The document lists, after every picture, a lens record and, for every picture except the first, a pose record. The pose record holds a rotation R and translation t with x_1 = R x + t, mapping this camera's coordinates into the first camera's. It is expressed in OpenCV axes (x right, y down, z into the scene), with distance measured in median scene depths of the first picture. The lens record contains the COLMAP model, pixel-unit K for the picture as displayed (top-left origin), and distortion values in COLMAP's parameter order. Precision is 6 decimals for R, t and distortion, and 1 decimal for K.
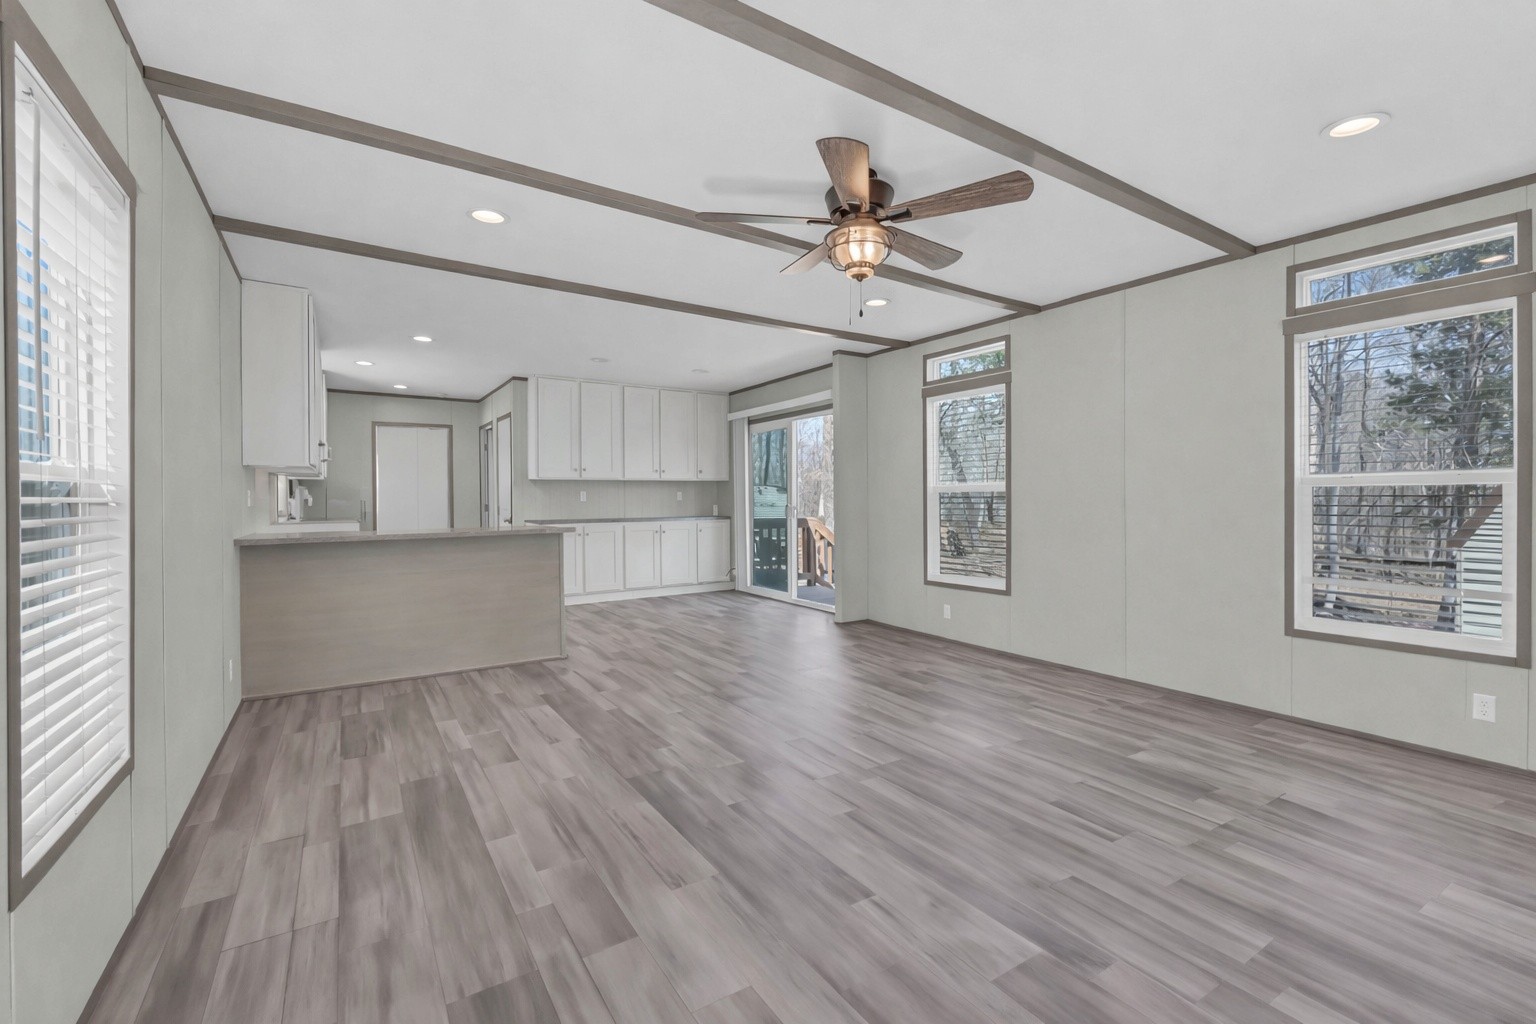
lens RADIAL K [[649.1, 0, 768.0], [0, 649.1, 512.0], [0, 0, 1]] dist [0.022878, 0.000109]
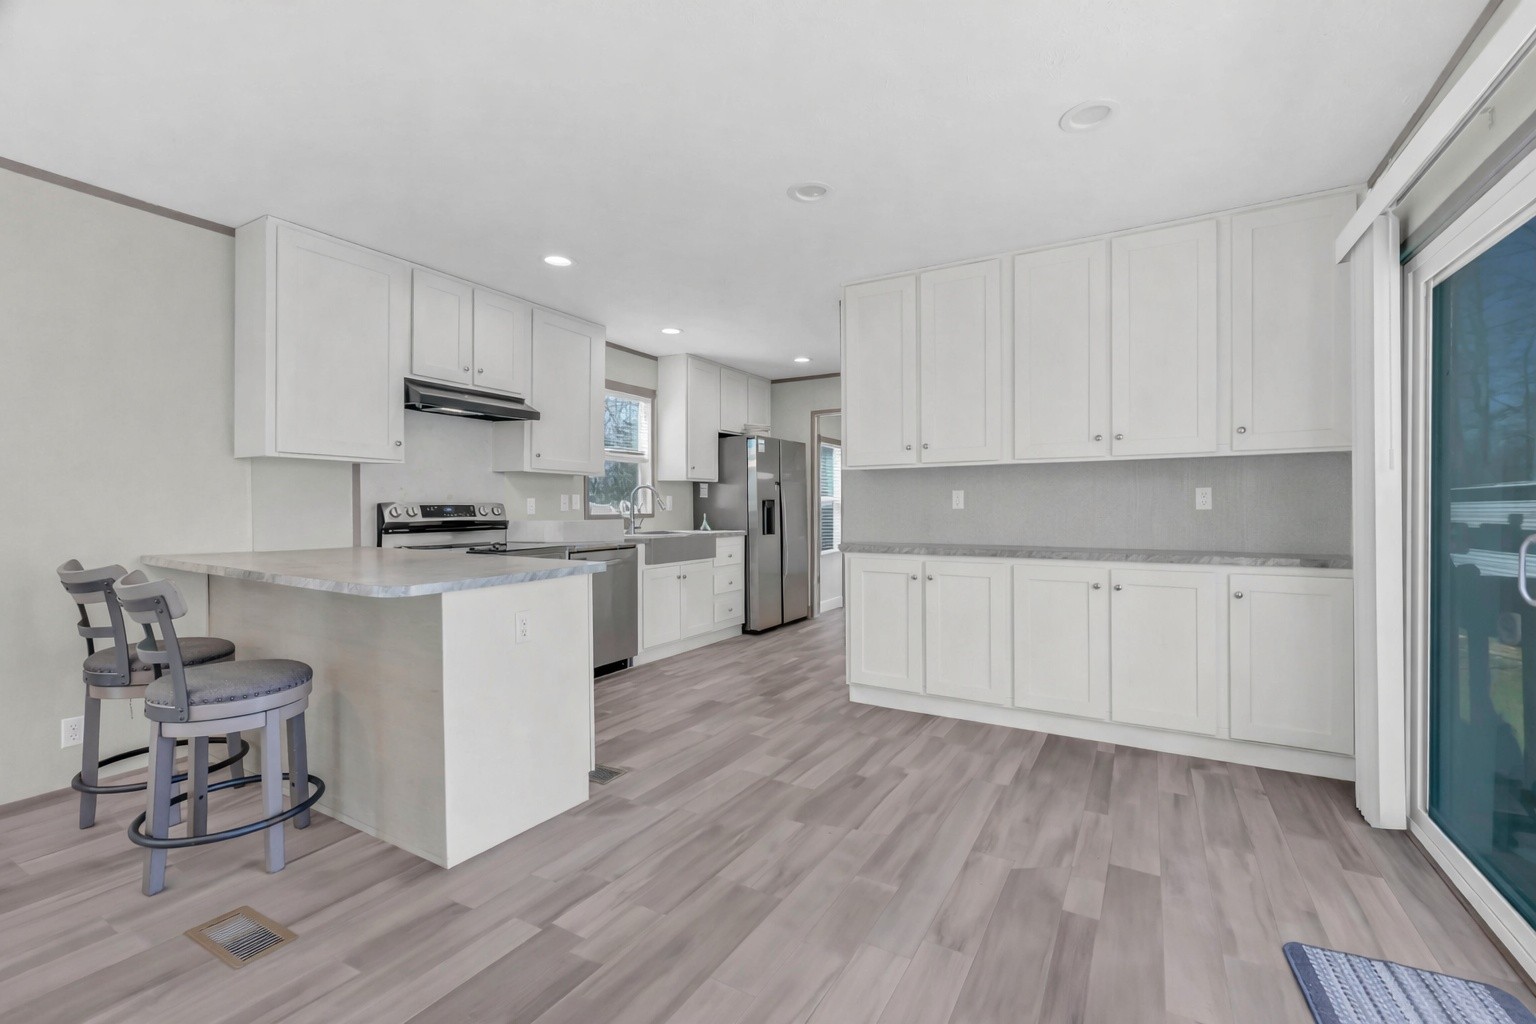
lens RADIAL K [[649.1, 0, 768.0], [0, 649.1, 512.0], [0, 0, 1]] dist [0.022878, 0.000109]
pose [[0.452184, 0.007639, -0.891892, 0.100149], [-0.015786, 0.999875, 0.000561, -0.012877], [0.891785, 0.013826, 0.452248, 0.621569]]
